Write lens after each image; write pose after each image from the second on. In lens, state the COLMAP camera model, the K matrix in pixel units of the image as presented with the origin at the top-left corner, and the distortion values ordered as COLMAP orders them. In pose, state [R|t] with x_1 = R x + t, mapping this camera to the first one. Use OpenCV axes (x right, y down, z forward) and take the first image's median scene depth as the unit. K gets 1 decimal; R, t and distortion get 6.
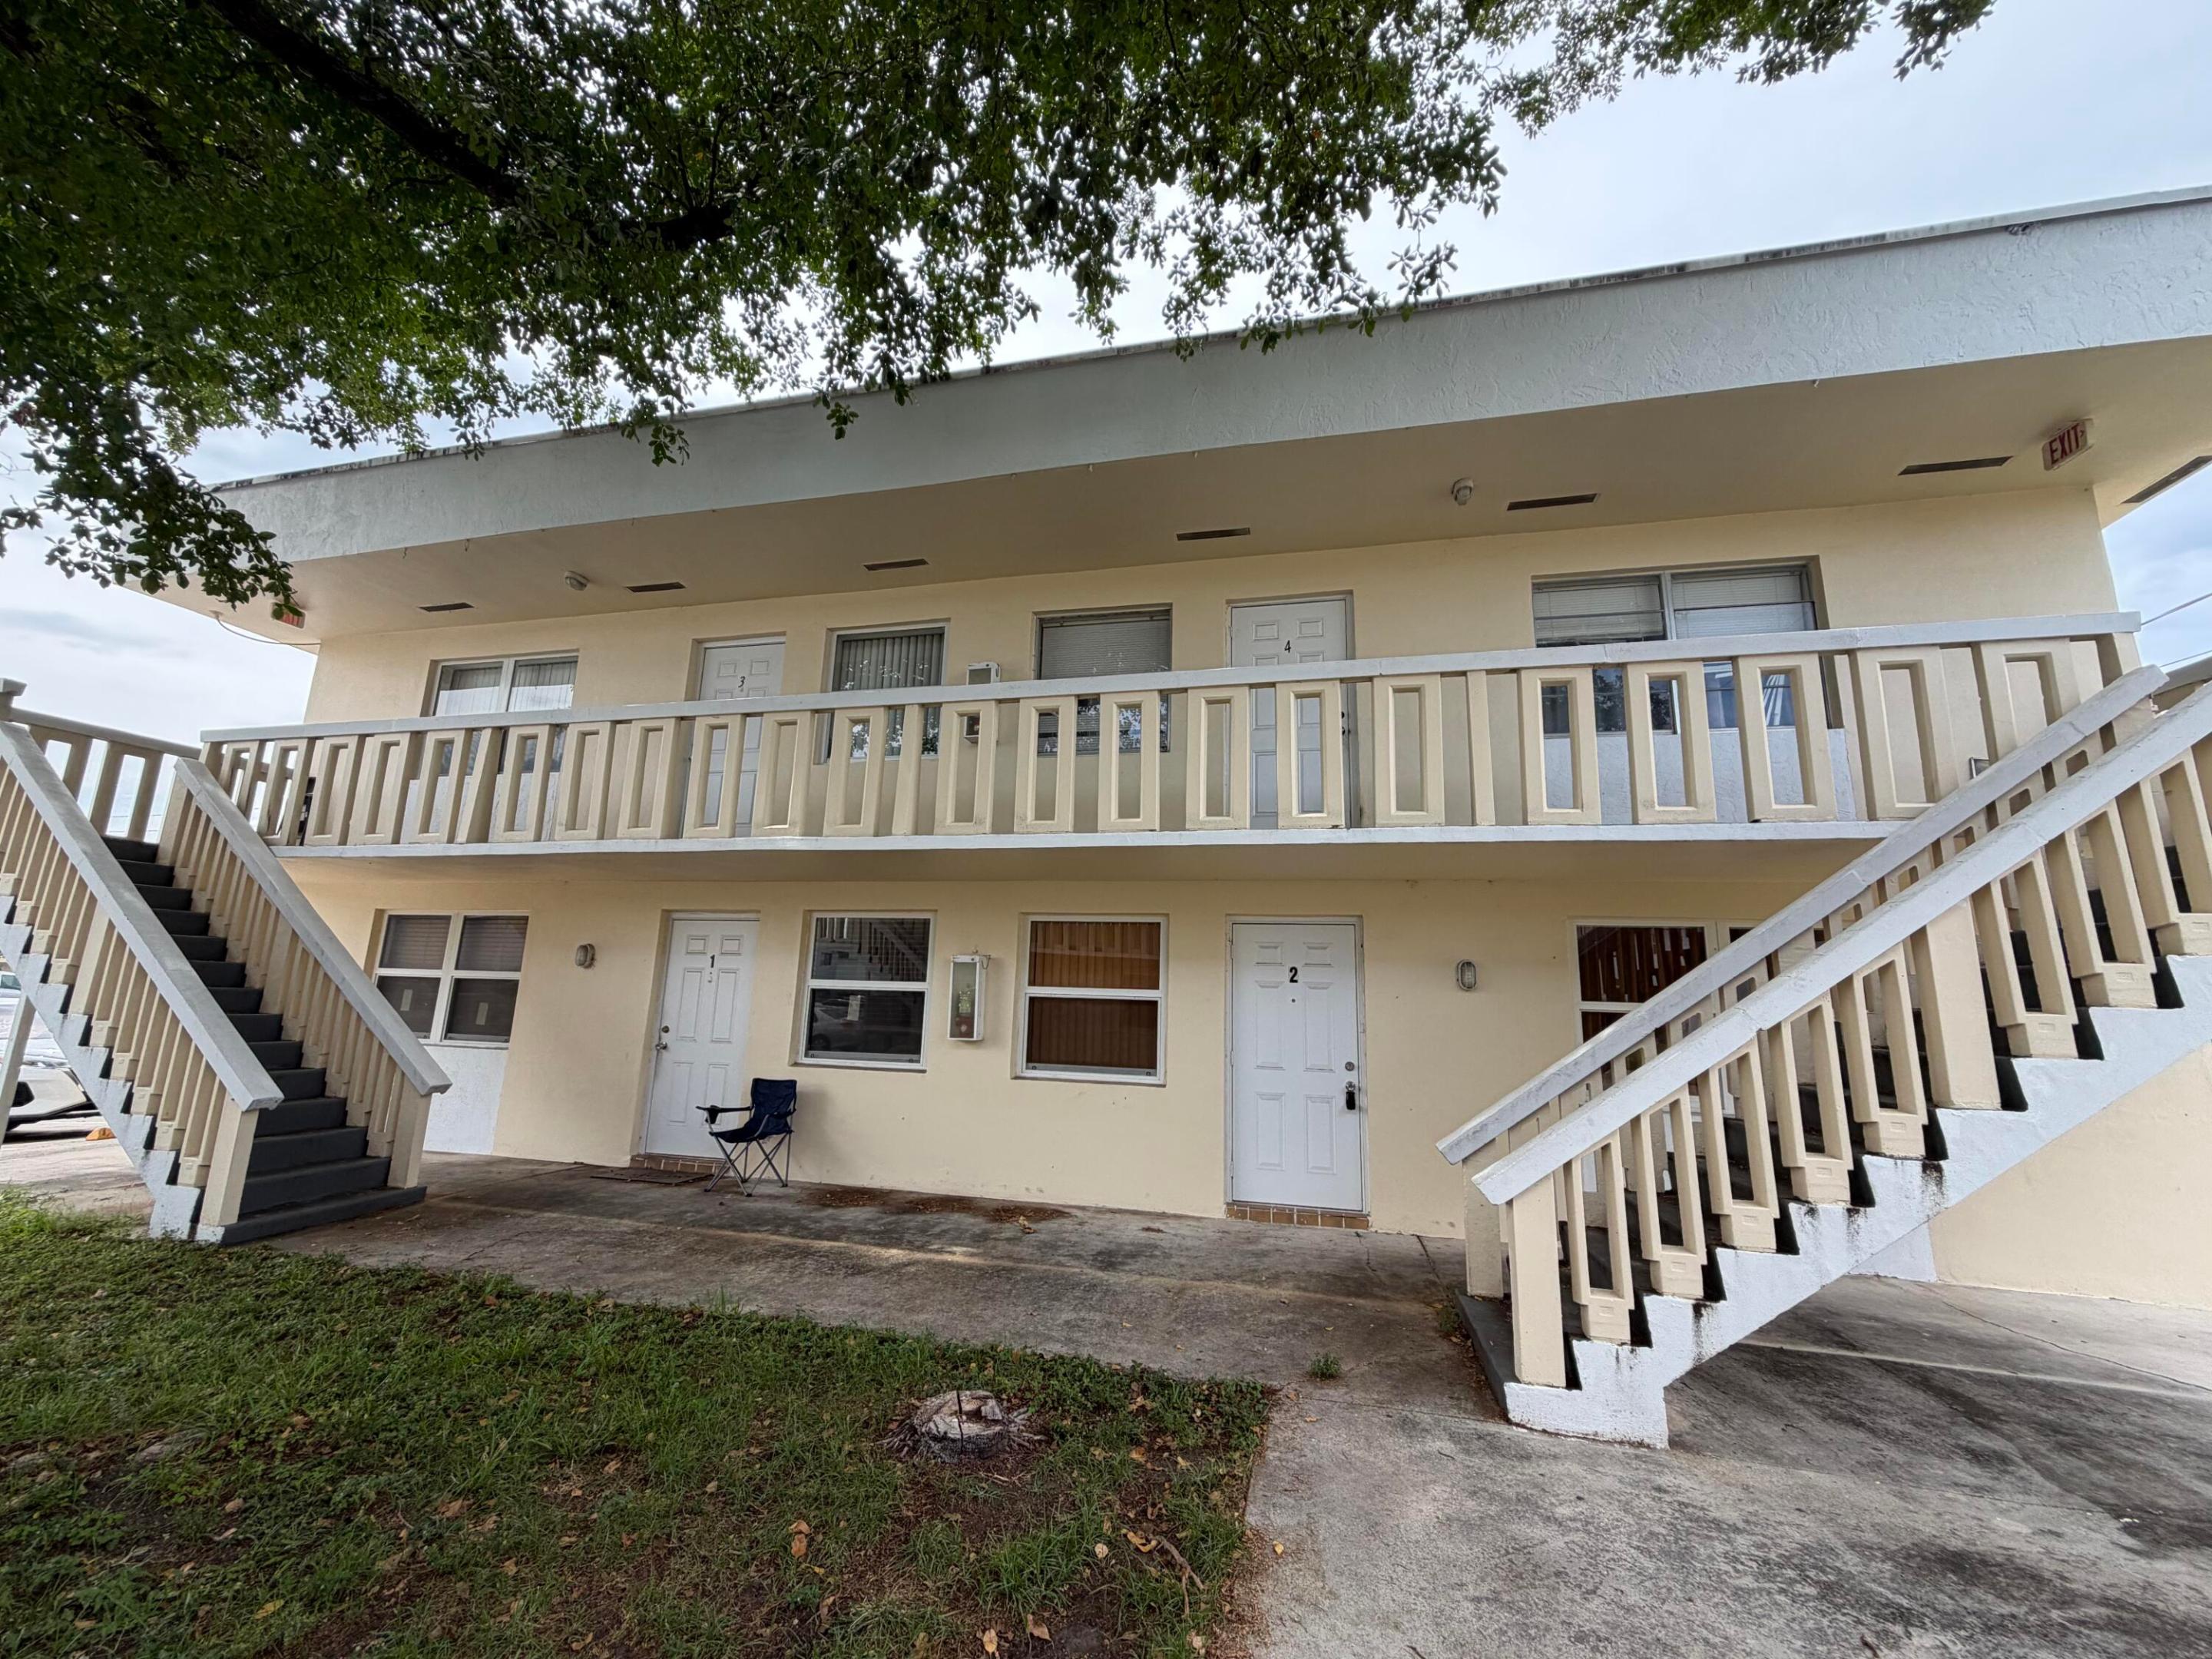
lens RADIAL K [[883.0, 0, 1102.3], [0, 883.0, 836.7], [0, 0, 1]] dist [0.000767, 0.000233]
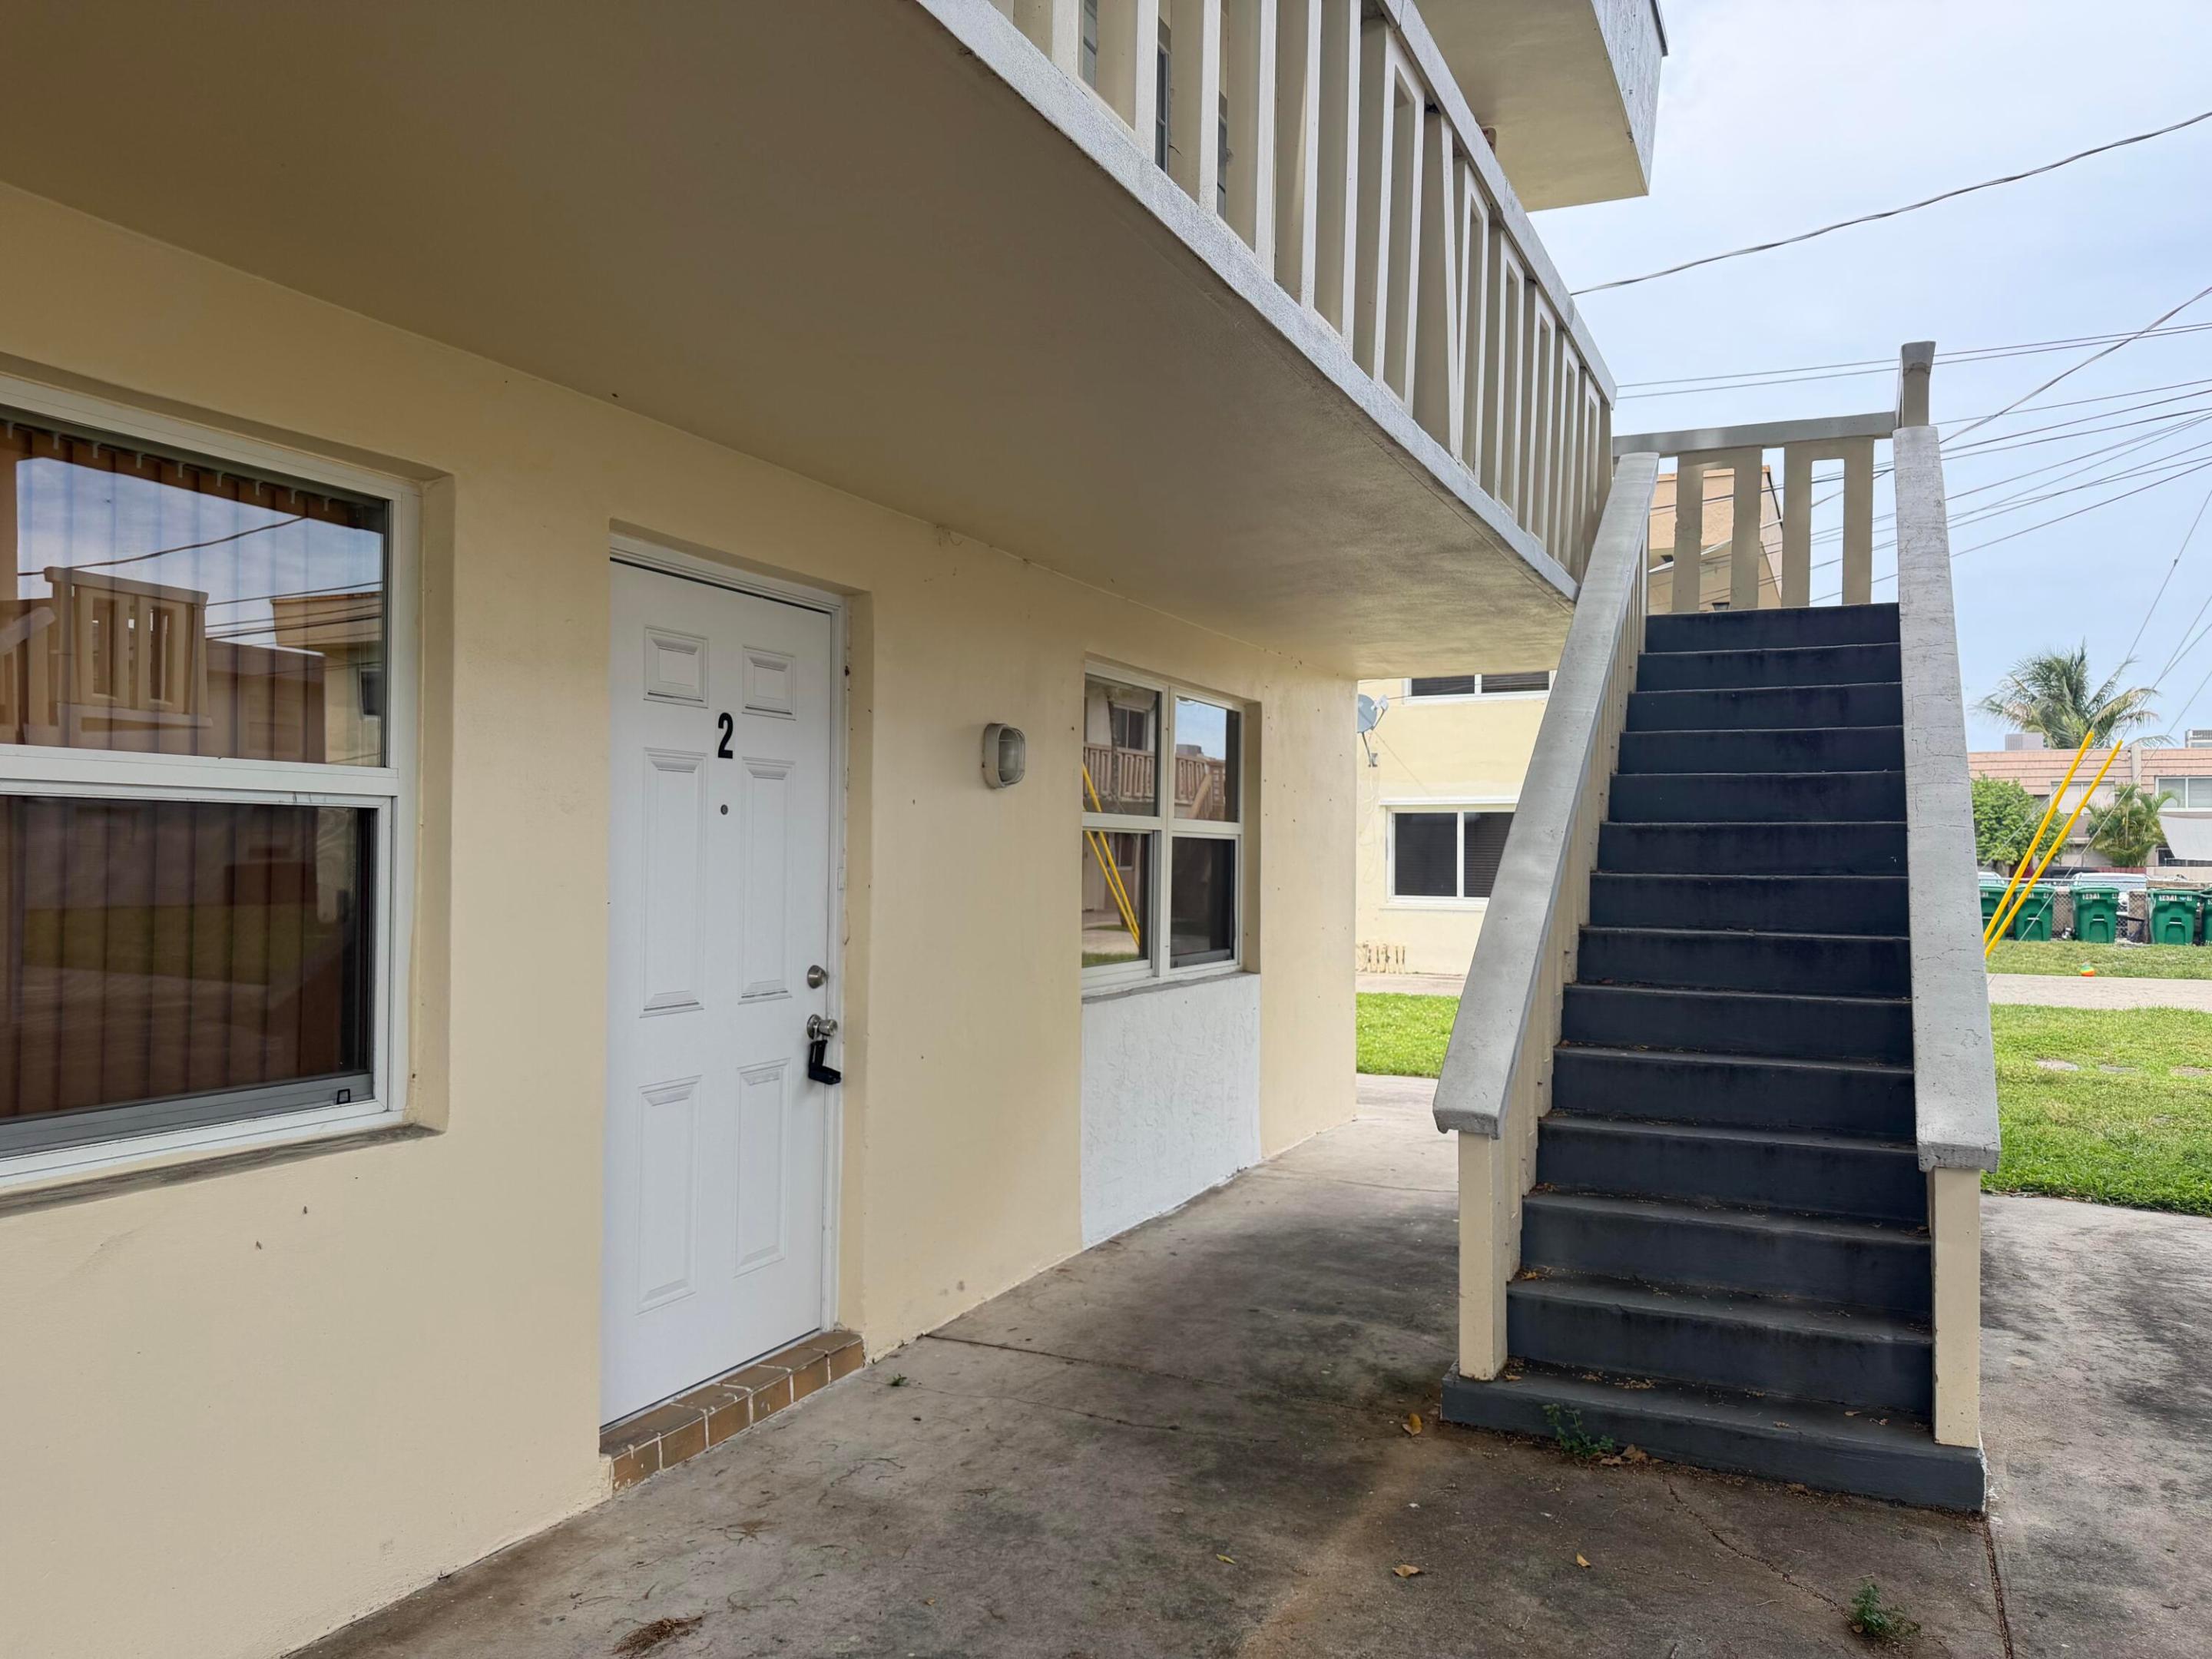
lens RADIAL K [[1549.8, 0, 1109.0], [0, 1549.8, 818.1], [0, 0, 1]] dist [-0.005344, -0.006670]
pose [[0.204081, -0.007635, 0.978924, -0.459385], [-0.191364, 0.980367, 0.047541, 0.176004], [-0.960068, -0.197033, 0.198613, 0.983413]]
